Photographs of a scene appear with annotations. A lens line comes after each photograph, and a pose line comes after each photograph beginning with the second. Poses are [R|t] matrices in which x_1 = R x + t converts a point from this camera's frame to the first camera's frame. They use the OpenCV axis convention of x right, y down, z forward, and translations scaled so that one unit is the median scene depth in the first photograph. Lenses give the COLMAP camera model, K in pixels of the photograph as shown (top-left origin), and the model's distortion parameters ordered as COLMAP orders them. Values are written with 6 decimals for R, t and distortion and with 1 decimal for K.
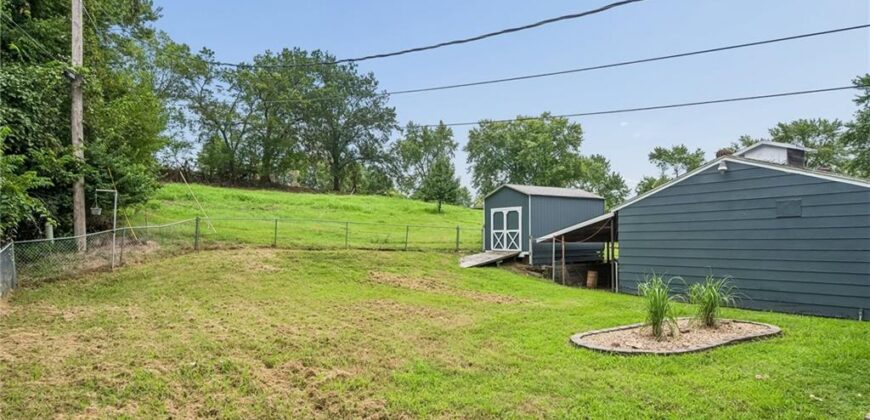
lens RADIAL K [[520.3, 0, 415.6], [0, 520.3, 234.8], [0, 0, 1]] dist [-0.003244, 0.003163]
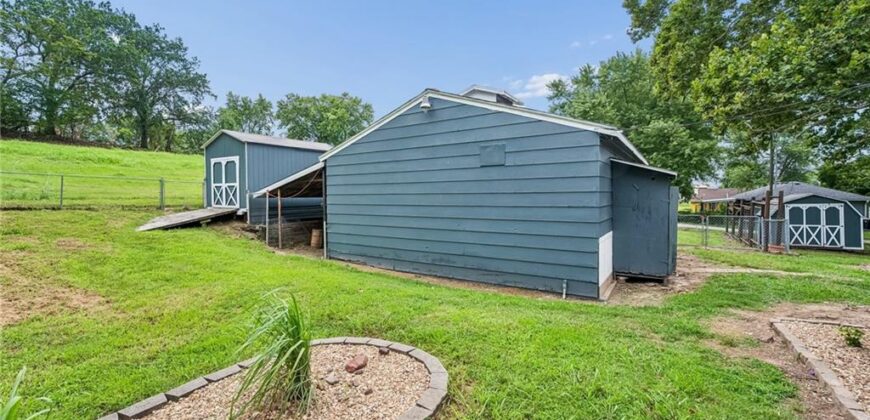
lens RADIAL K [[343.3, 0, 424.5], [0, 343.3, 199.3], [0, 0, 1]] dist [-0.000471, -0.000131]
pose [[0.931744, -0.004410, 0.363090, 0.278767], [-0.002806, 0.999809, 0.019344, 0.005257], [-0.363106, -0.019042, 0.931553, 0.354028]]
